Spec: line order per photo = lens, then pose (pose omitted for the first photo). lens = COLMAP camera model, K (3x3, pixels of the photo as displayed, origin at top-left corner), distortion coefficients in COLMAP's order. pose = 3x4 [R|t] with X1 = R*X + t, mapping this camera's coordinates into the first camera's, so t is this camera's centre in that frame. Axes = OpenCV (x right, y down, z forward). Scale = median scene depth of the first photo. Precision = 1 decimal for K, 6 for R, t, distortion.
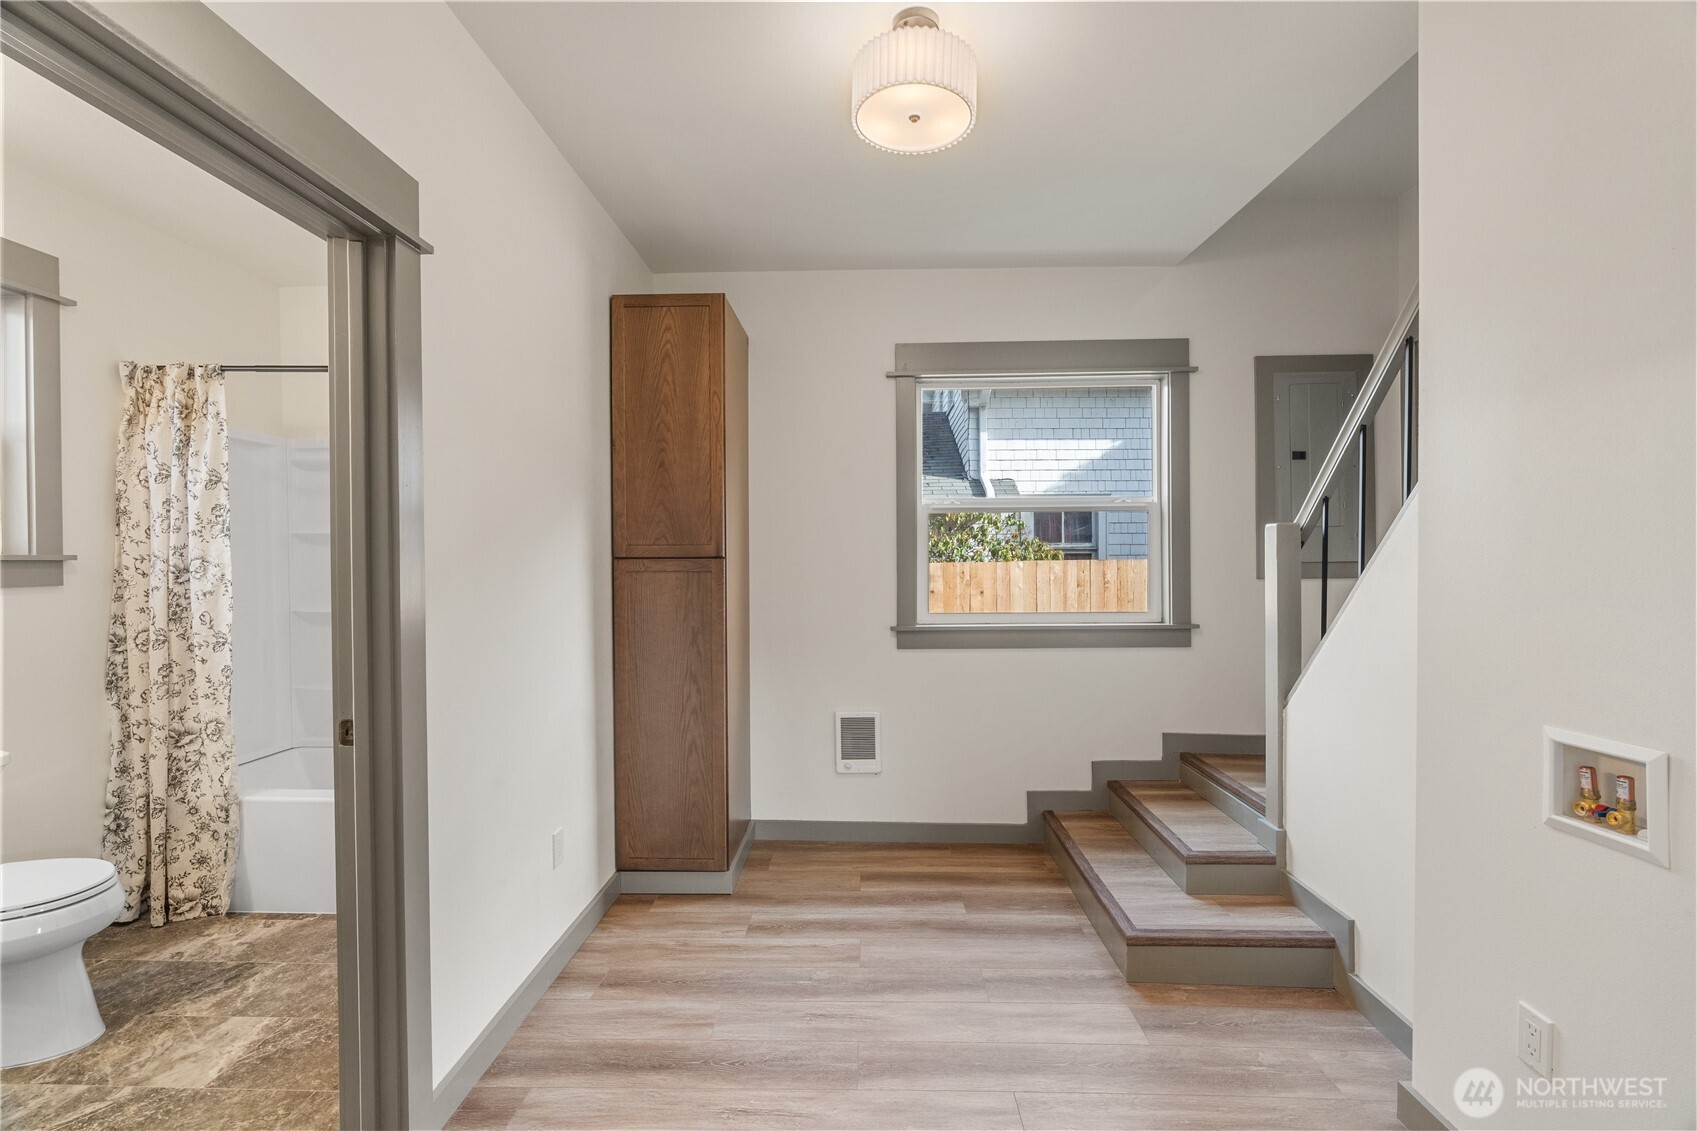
lens RADIAL K [[754.8, 0, 848.5], [0, 754.8, 565.5], [0, 0, 1]] dist [-0.004626, 0.000100]
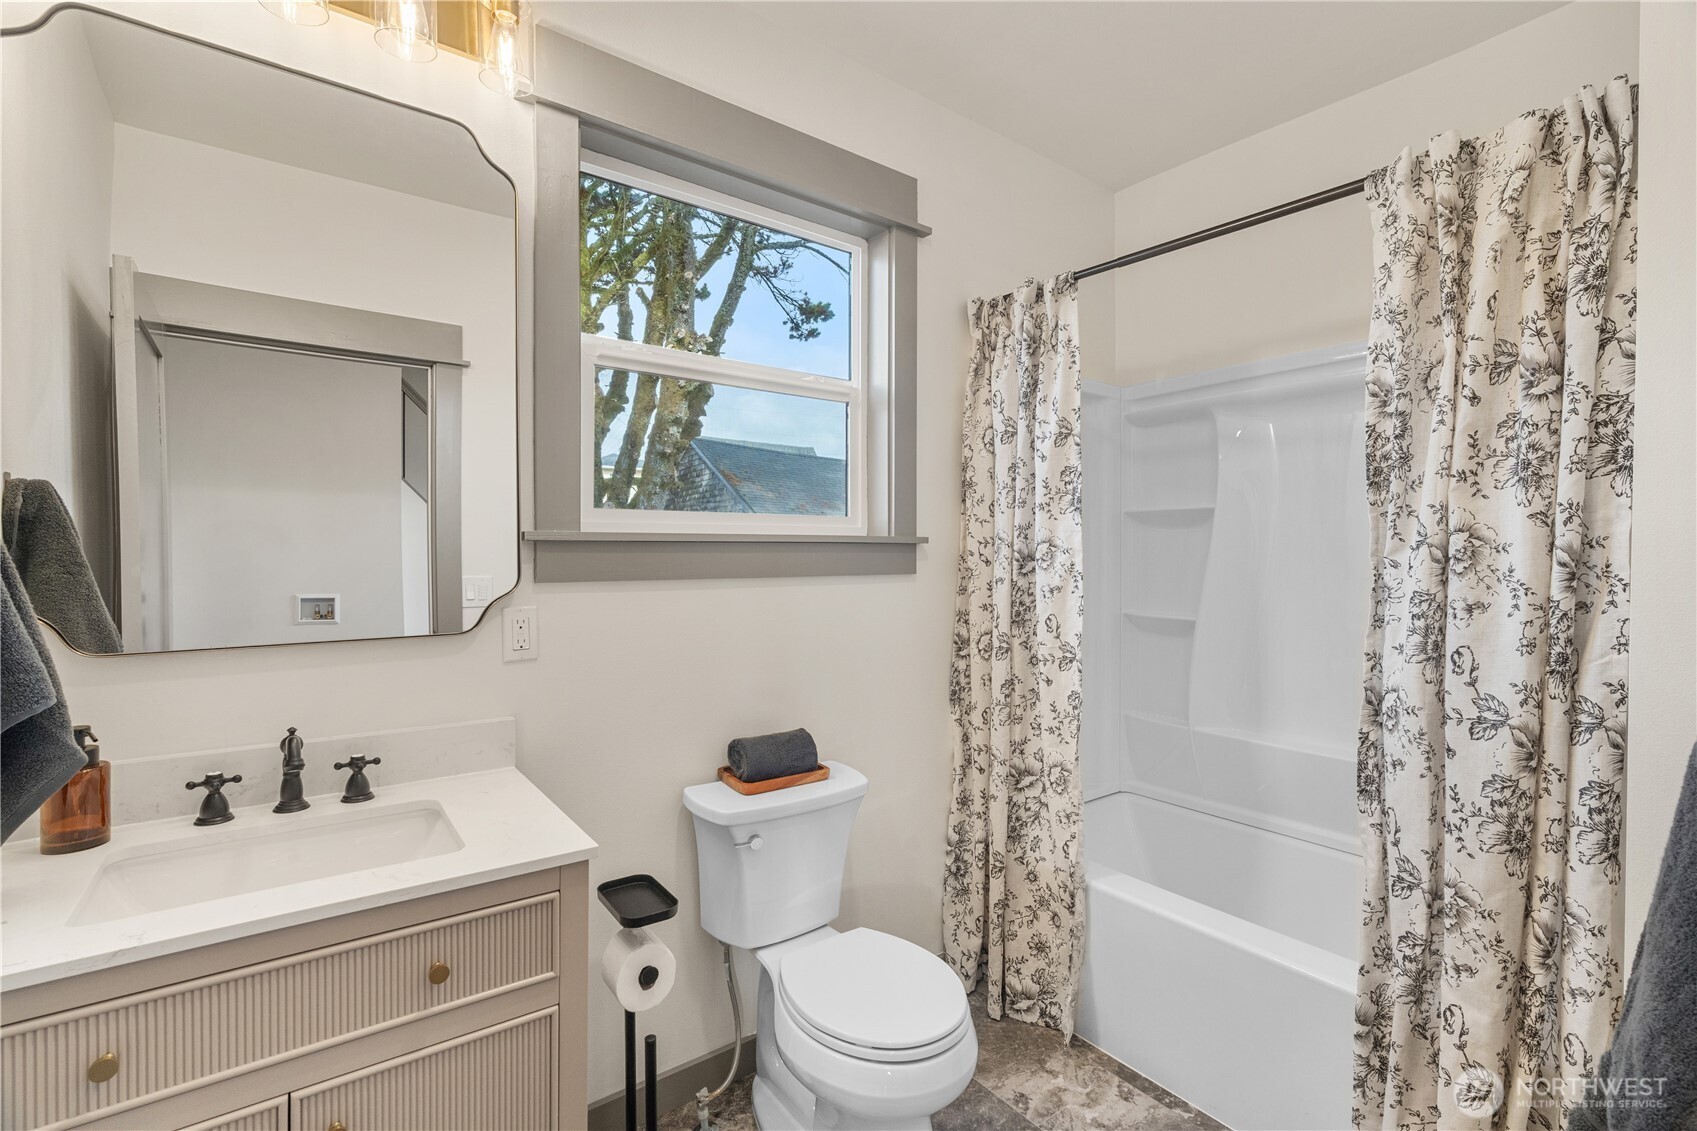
lens RADIAL K [[768.2, 0, 853.9], [0, 768.2, 565.7], [0, 0, 1]] dist [-0.004064, -0.000019]
pose [[0.635761, 0.019745, -0.771633, -0.403620], [-0.013161, 0.999805, 0.014740, 0.005715], [0.771774, 0.000785, 0.635897, 0.378503]]
